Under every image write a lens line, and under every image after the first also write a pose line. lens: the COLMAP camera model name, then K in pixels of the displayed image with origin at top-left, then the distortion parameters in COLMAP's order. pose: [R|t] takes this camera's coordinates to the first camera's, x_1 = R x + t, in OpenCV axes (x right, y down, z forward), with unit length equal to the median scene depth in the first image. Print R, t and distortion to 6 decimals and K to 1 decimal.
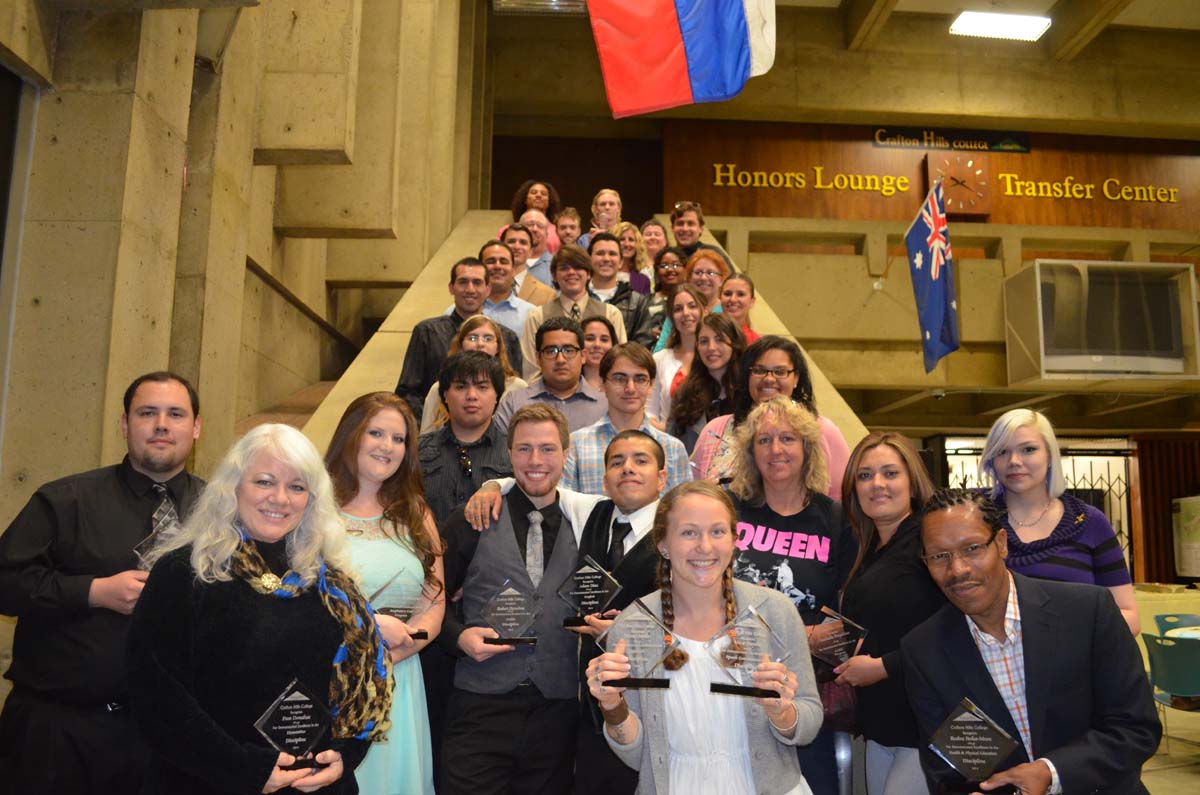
lens RADIAL K [[948.4, 0, 610.1], [0, 948.4, 394.7], [0, 0, 1]] dist [-0.071646, 0.000565]
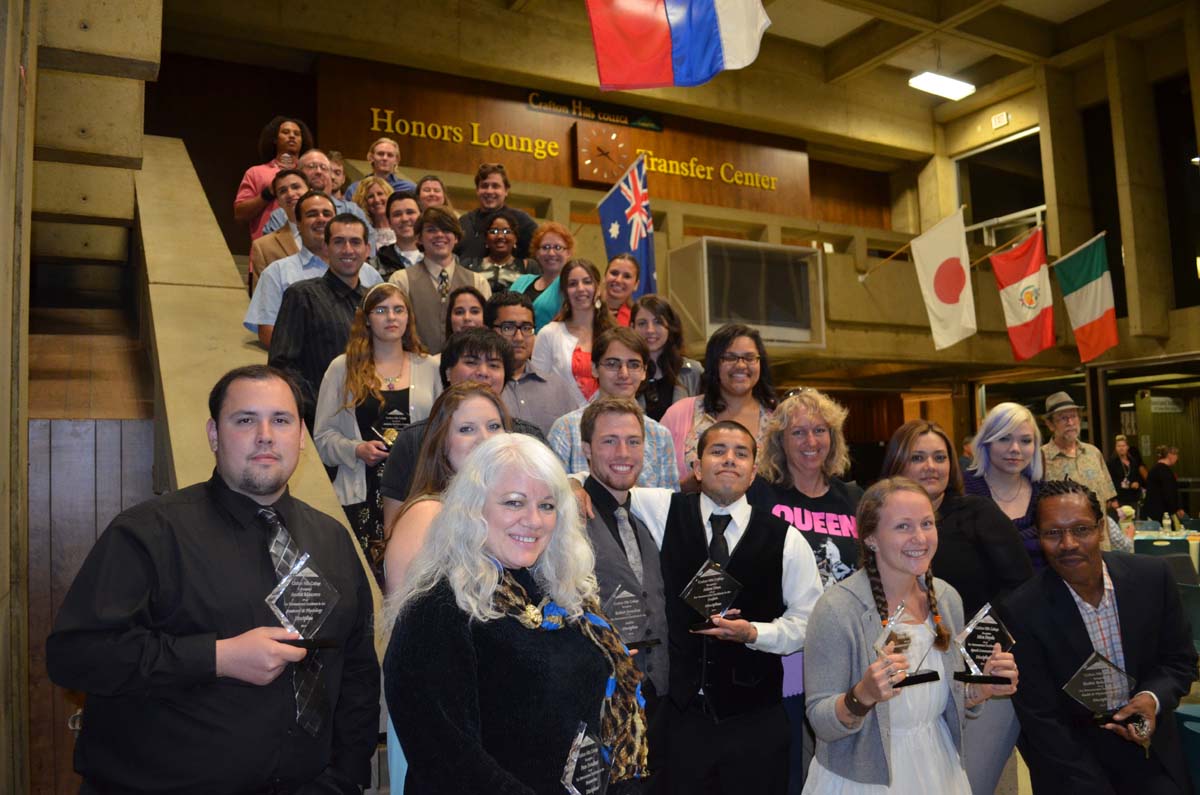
lens RADIAL K [[948.4, 0, 604.1], [0, 948.4, 400.8], [0, 0, 1]] dist [-0.071646, 0.000565]
pose [[0.892508, -0.004926, 0.451004, -0.334605], [-0.023323, 0.998098, 0.057057, -0.025072], [-0.450428, -0.061443, 0.890696, 0.094741]]
